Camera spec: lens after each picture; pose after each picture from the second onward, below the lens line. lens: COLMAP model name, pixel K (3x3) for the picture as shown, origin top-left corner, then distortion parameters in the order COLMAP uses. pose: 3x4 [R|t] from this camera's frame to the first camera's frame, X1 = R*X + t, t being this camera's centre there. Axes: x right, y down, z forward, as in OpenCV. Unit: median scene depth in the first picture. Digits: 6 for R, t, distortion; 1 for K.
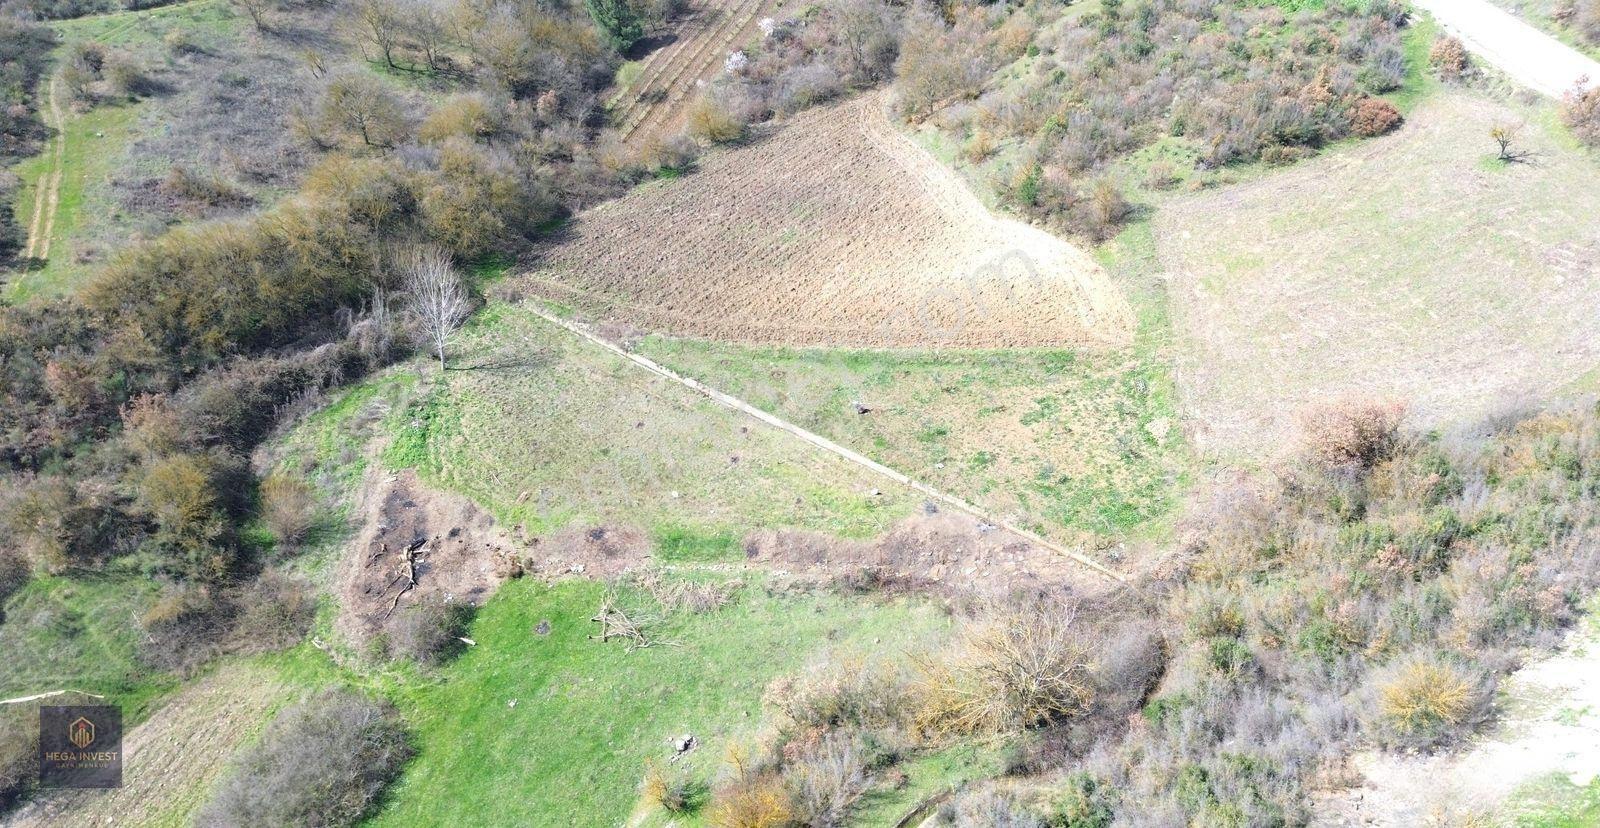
lens RADIAL K [[1129.3, 0, 801.4], [0, 1129.3, 440.6], [0, 0, 1]] dist [0.080499, -0.082744]
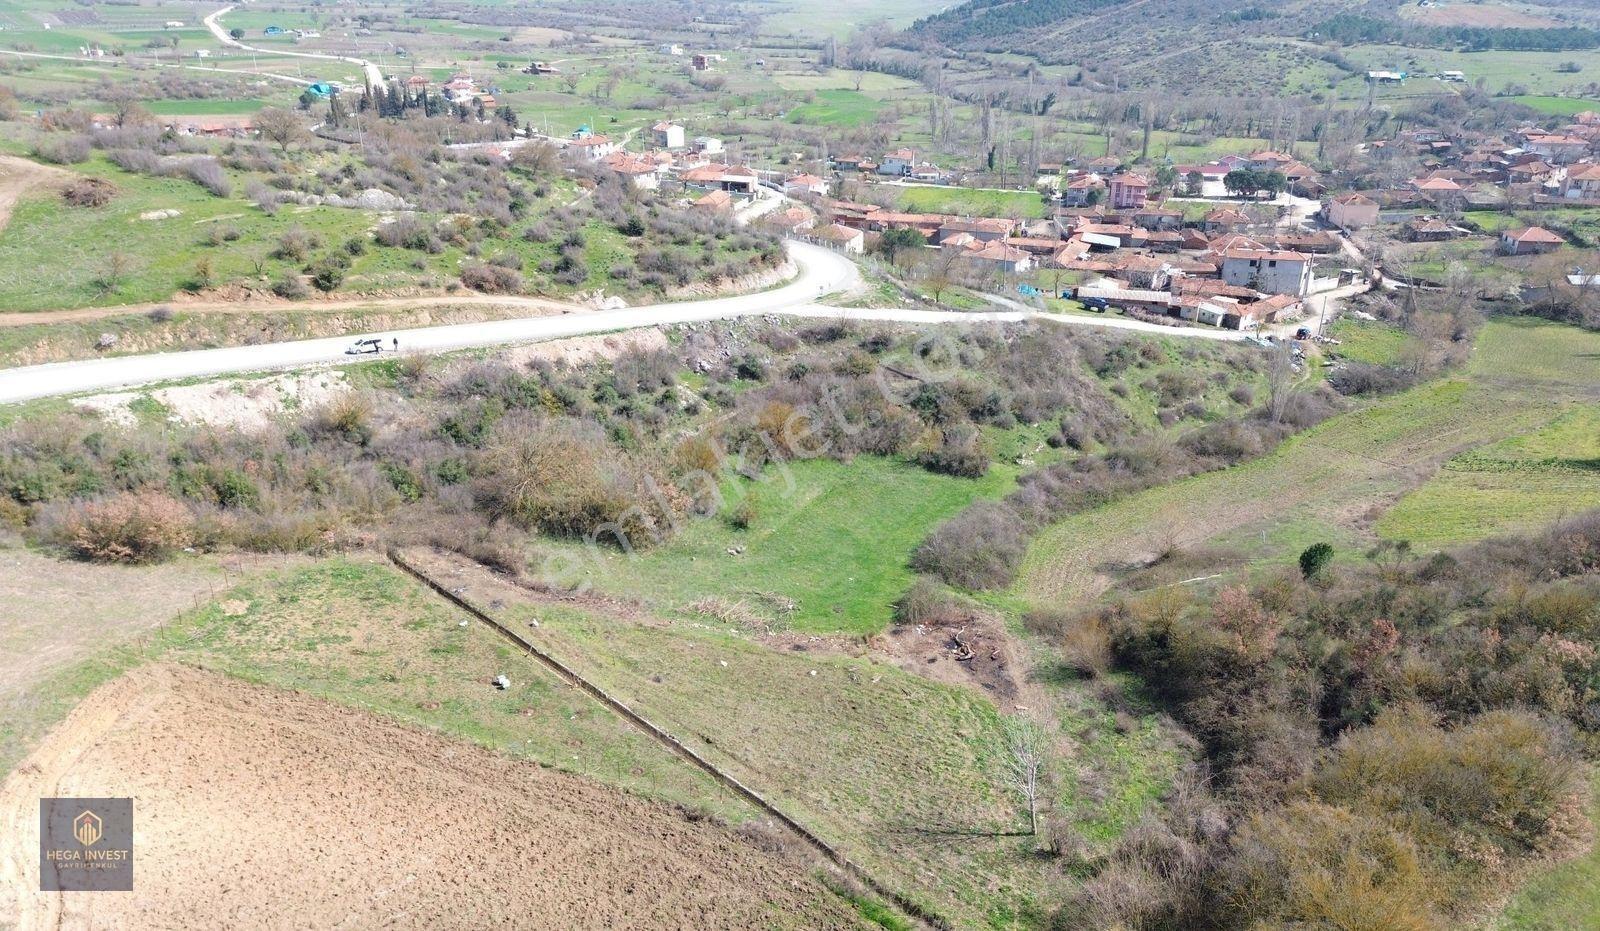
lens RADIAL K [[1168.1, 0, 828.9], [0, 1168.1, 457.3], [0, 0, 1]] dist [0.076671, -0.076482]
pose [[-0.997511, -0.020478, 0.067479, -0.244568], [0.046144, 0.534036, 0.844202, -0.832540], [-0.053324, 0.845214, -0.531761, 1.251688]]
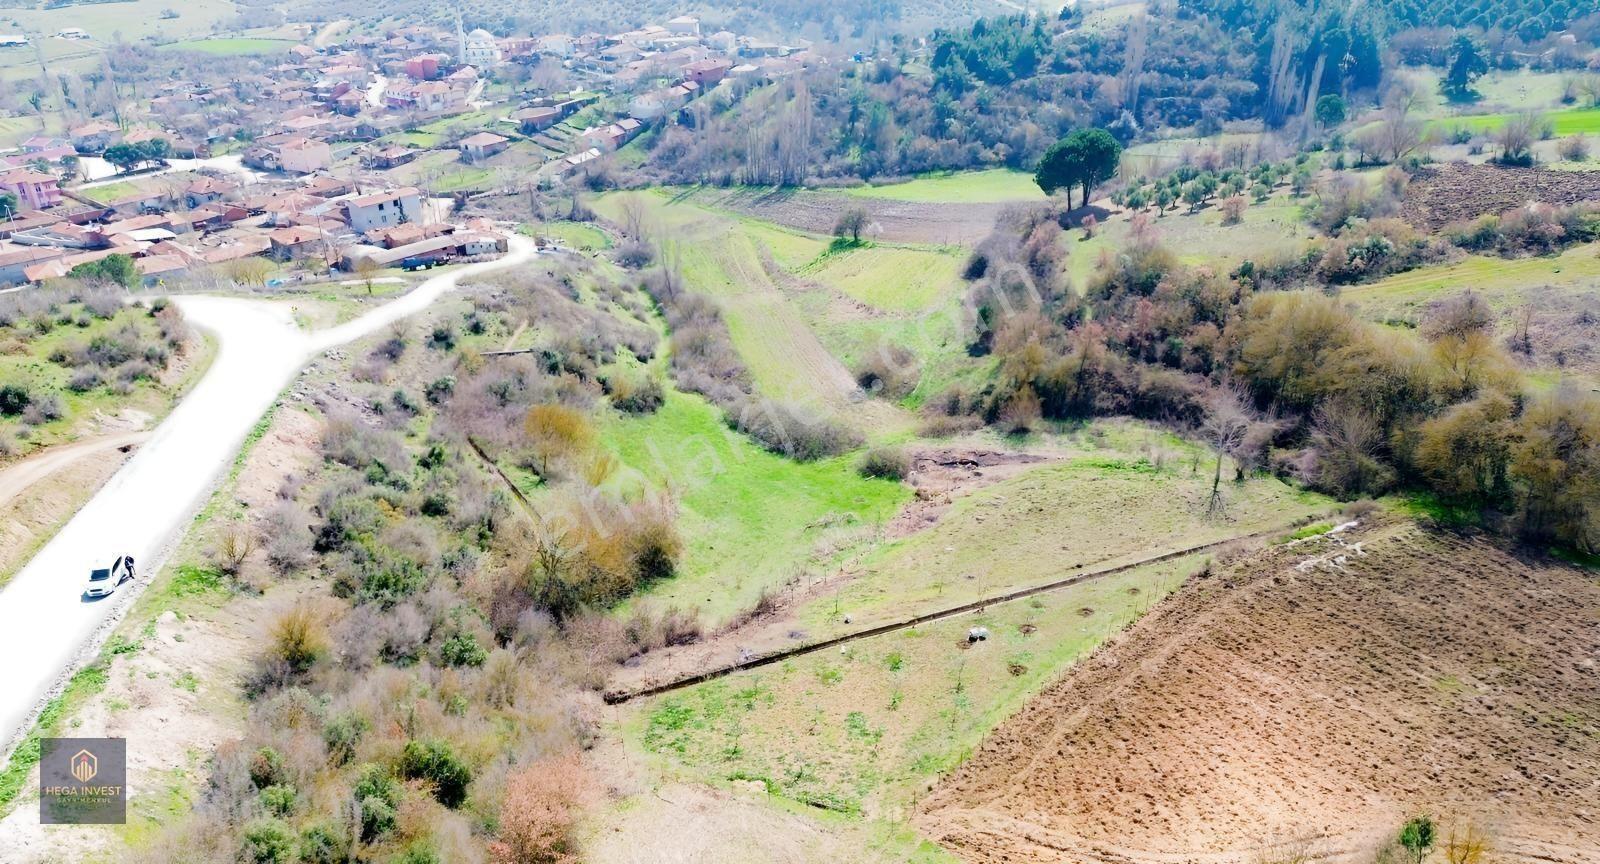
lens RADIAL K [[1128.2, 0, 801.3], [0, 1128.2, 445.5], [0, 0, 1]] dist [0.075494, -0.074408]
pose [[-0.467775, 0.403396, -0.786421, 0.709508], [-0.482178, 0.629228, 0.609571, -0.561457], [0.740736, 0.664337, -0.099828, 0.839702]]
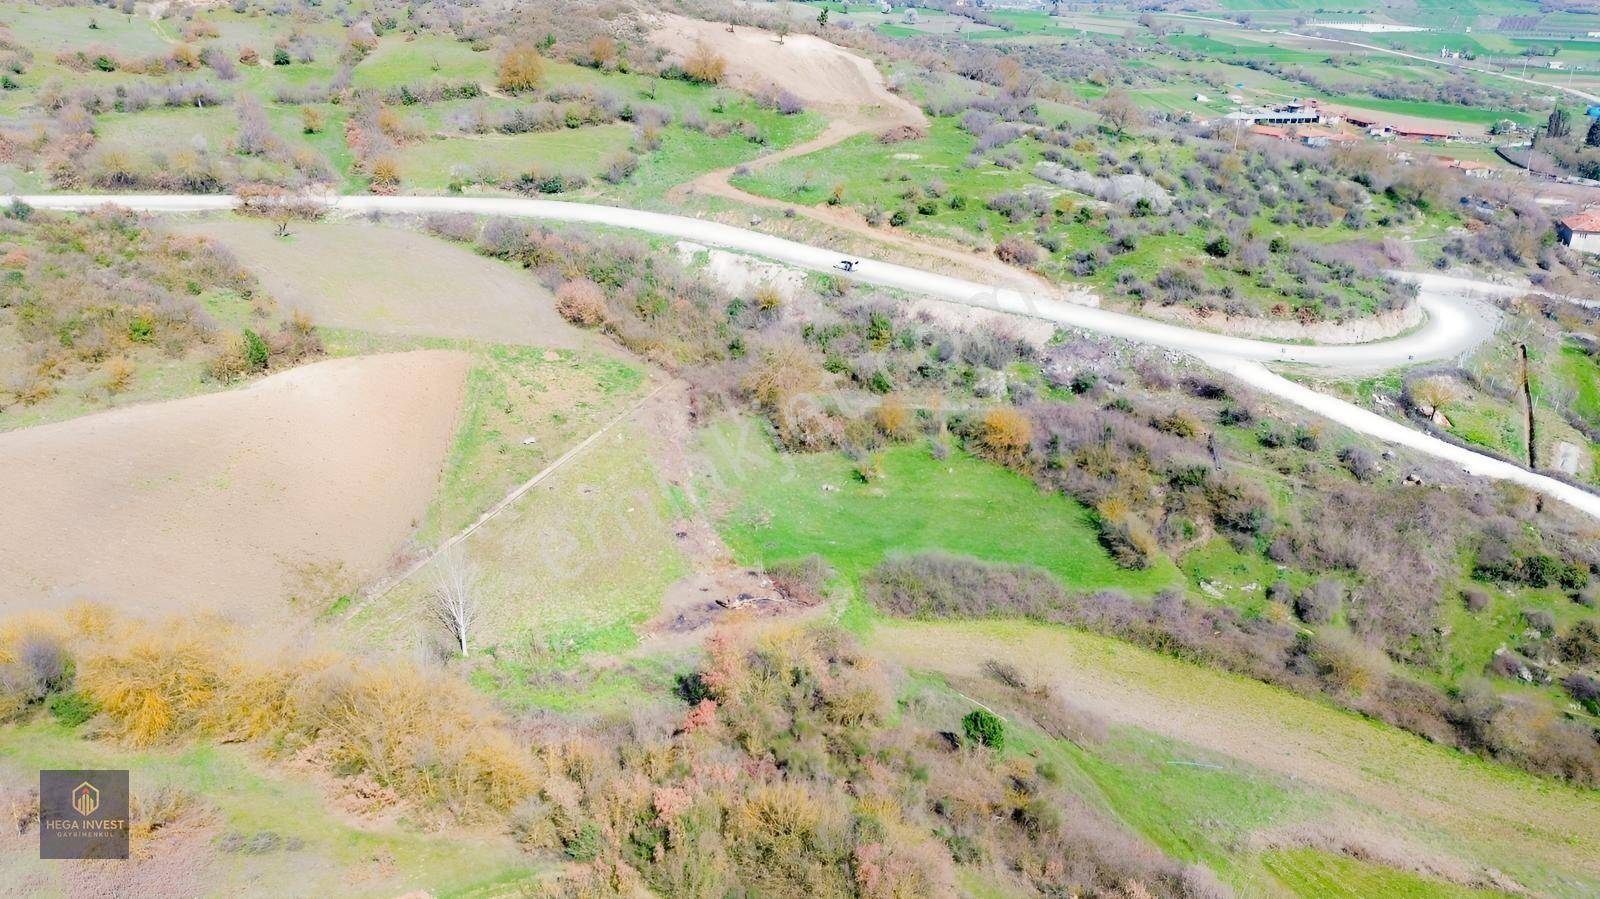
lens RADIAL K [[1151.3, 0, 820.1], [0, 1151.3, 458.0], [0, 0, 1]] dist [0.078341, -0.075126]
pose [[-0.355331, -0.372313, 0.857393, -1.186260], [0.521995, 0.681867, 0.512424, -0.509704], [-0.775410, 0.629635, -0.047943, 0.766992]]
